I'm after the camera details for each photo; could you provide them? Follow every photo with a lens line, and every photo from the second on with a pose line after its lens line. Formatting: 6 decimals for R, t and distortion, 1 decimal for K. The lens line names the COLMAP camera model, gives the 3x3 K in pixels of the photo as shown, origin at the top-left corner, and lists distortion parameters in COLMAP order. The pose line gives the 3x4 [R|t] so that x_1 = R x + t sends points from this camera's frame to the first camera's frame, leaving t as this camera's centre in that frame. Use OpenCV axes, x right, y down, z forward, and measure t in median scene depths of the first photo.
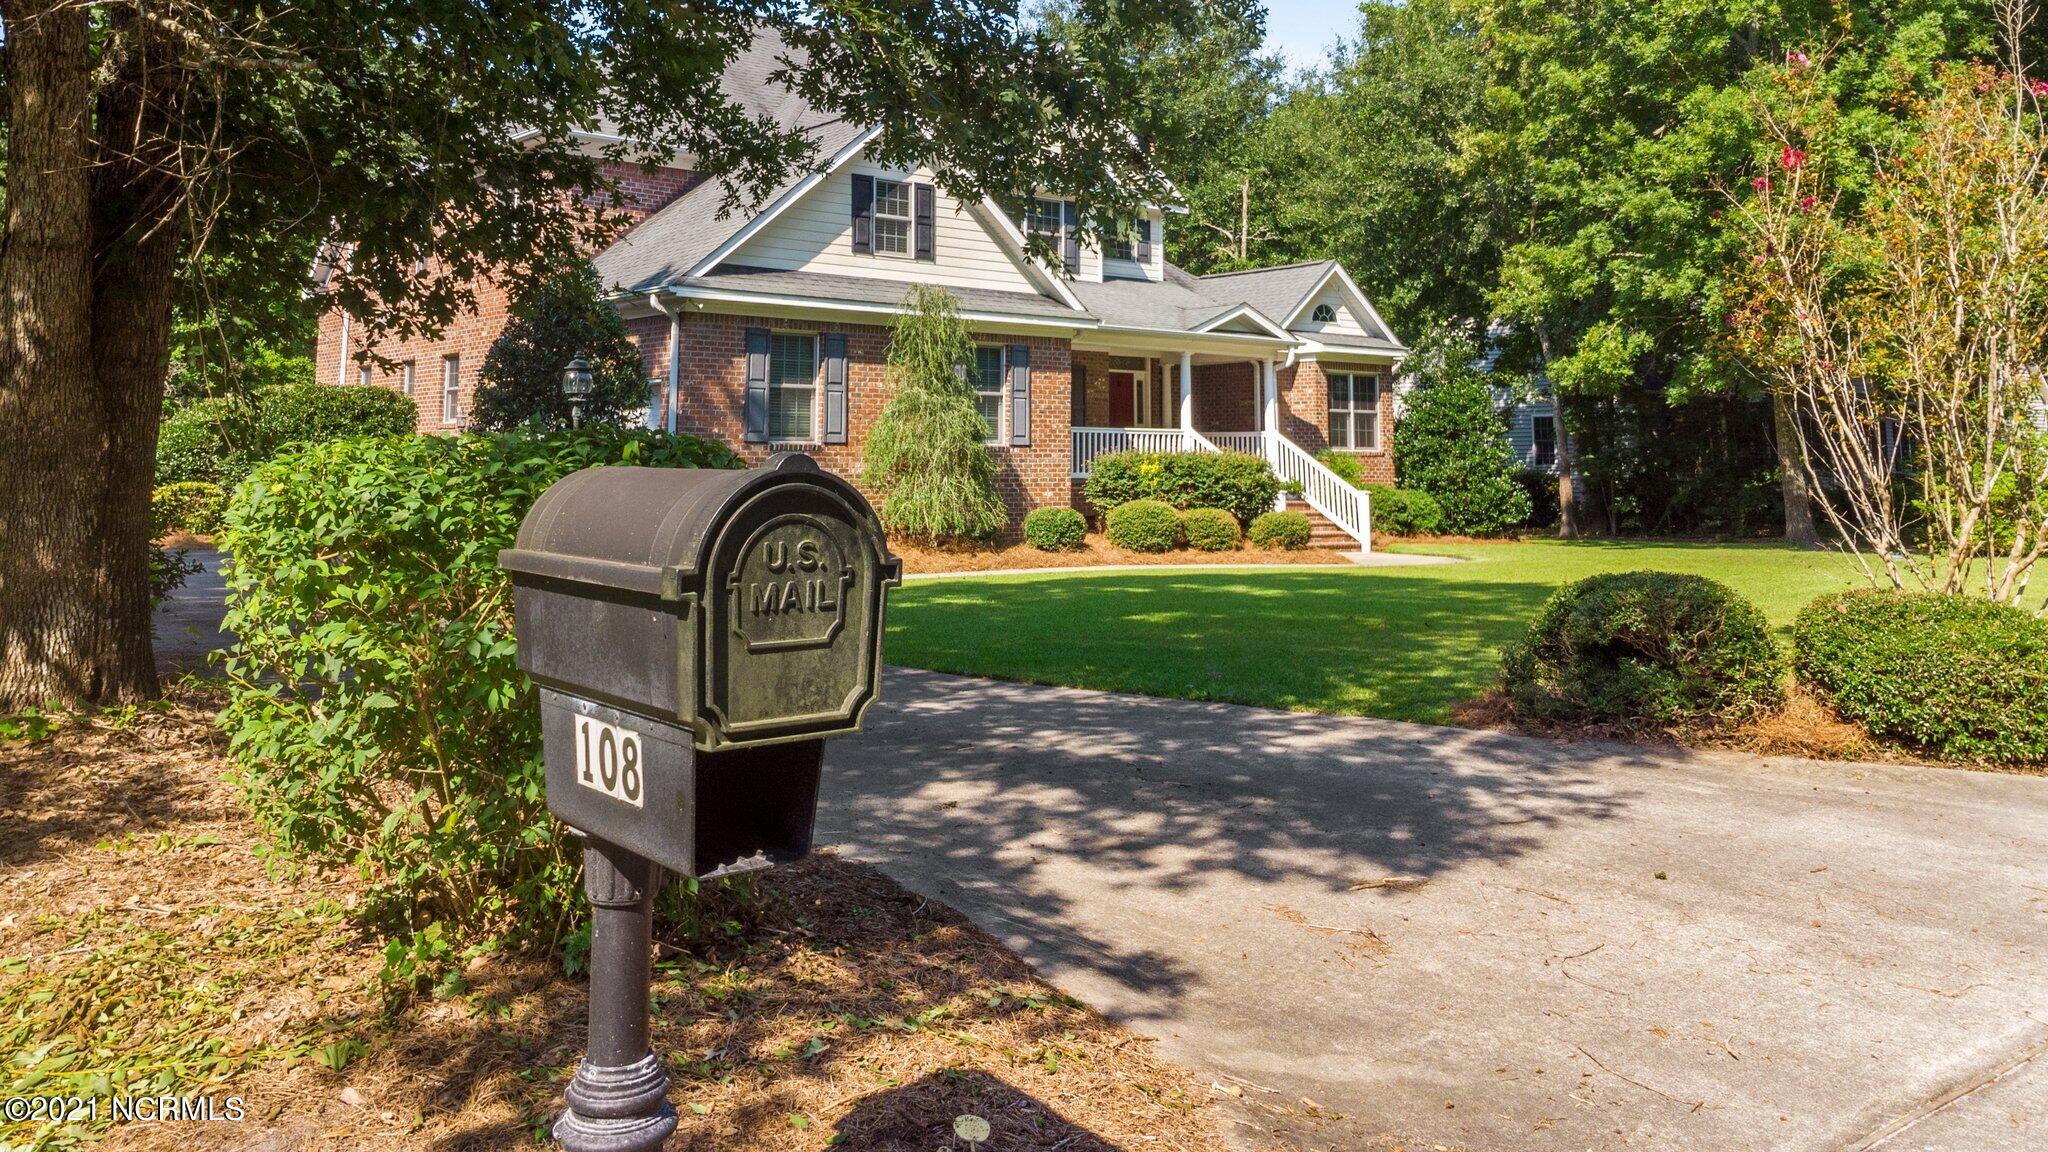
lens RADIAL K [[1583.4, 0, 1051.4], [0, 1583.4, 284.9], [0, 0, 1]] dist [0.128484, -0.236749]
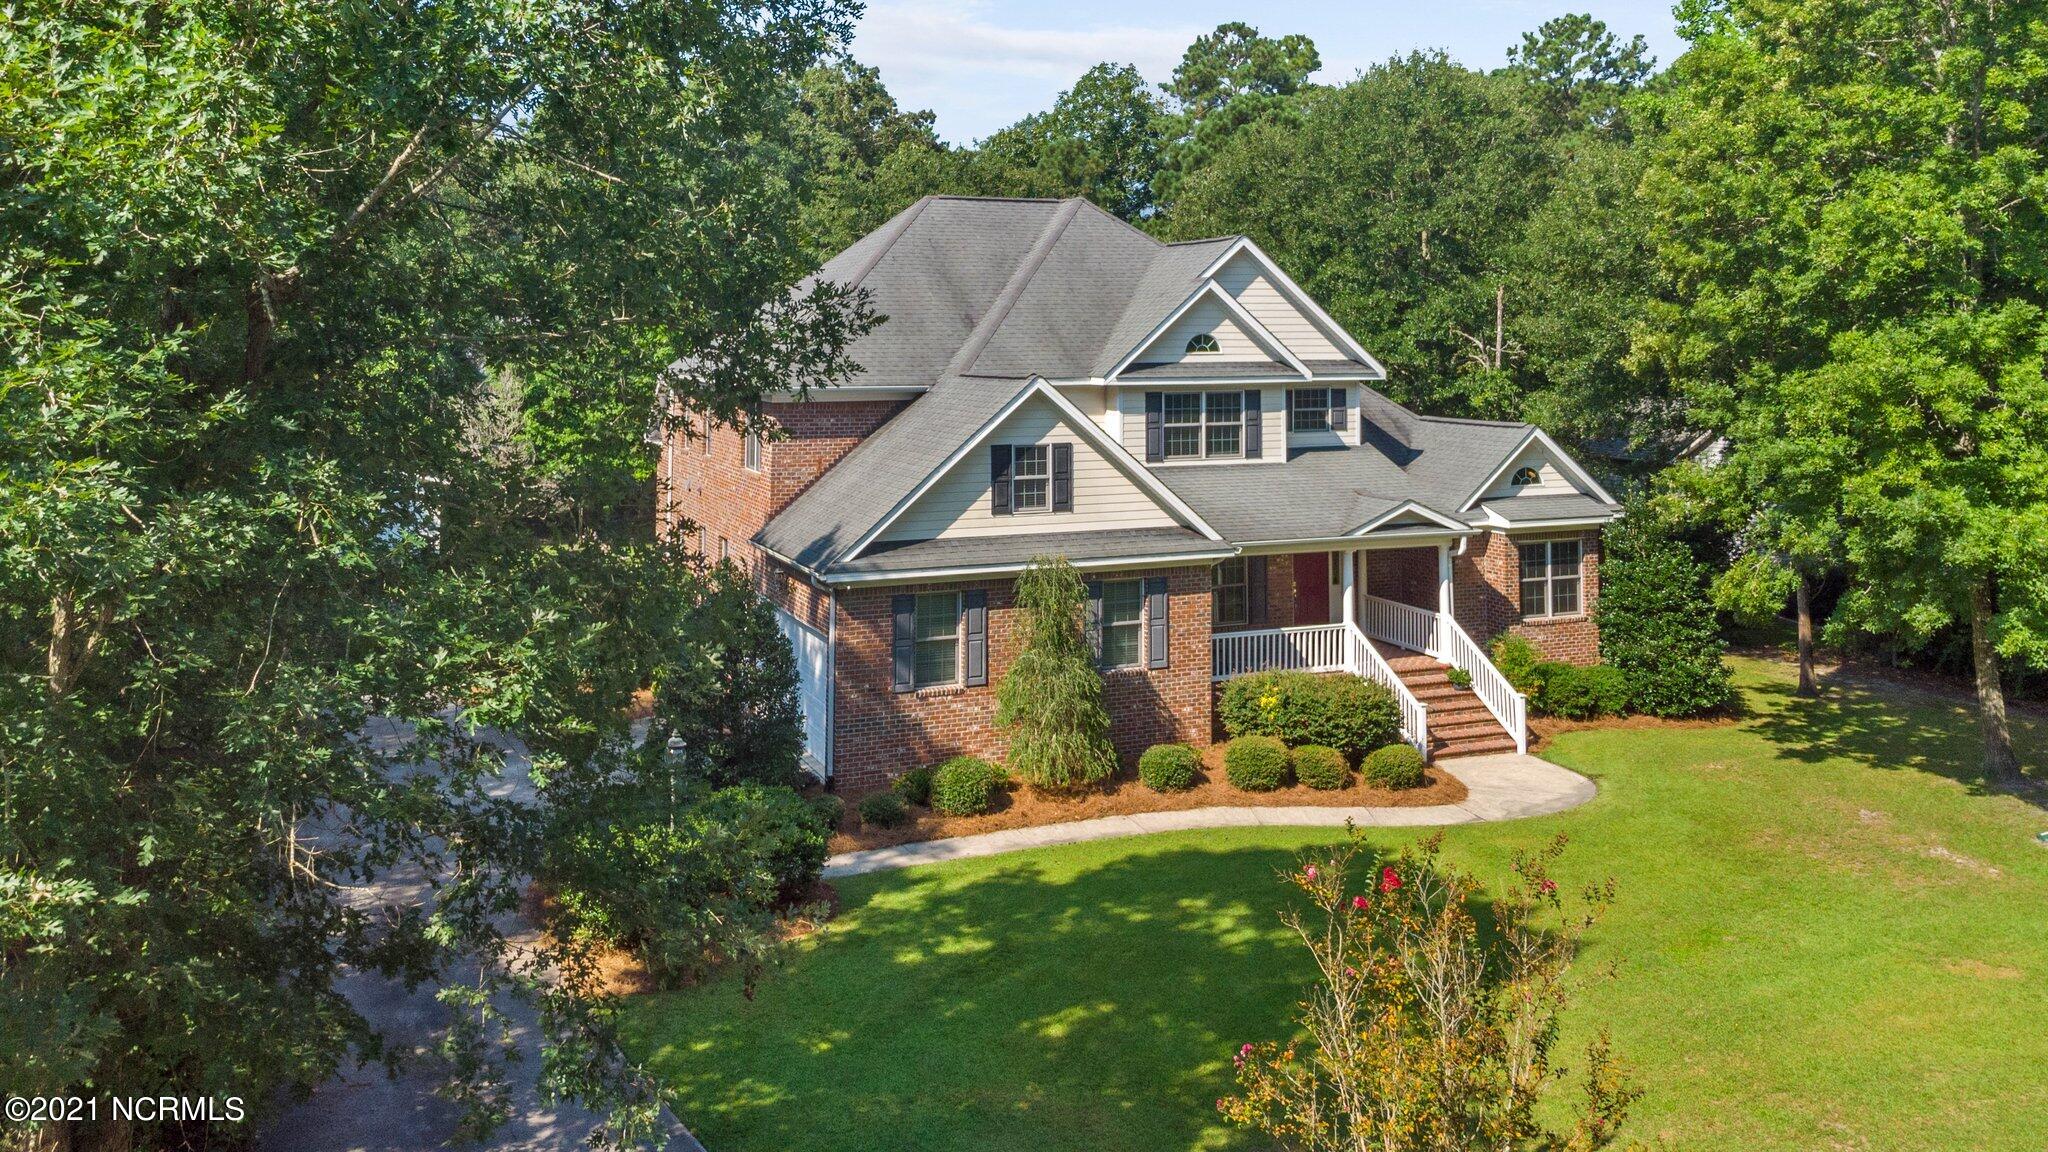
lens RADIAL K [[1583.4, 0, 1051.4], [0, 1583.4, 284.9], [0, 0, 1]] dist [0.128484, -0.236749]
pose [[0.957410, -0.013166, -0.288431, 0.214141], [0.036301, 0.996522, 0.075007, -0.231612], [0.286440, -0.082283, 0.954558, -0.067800]]
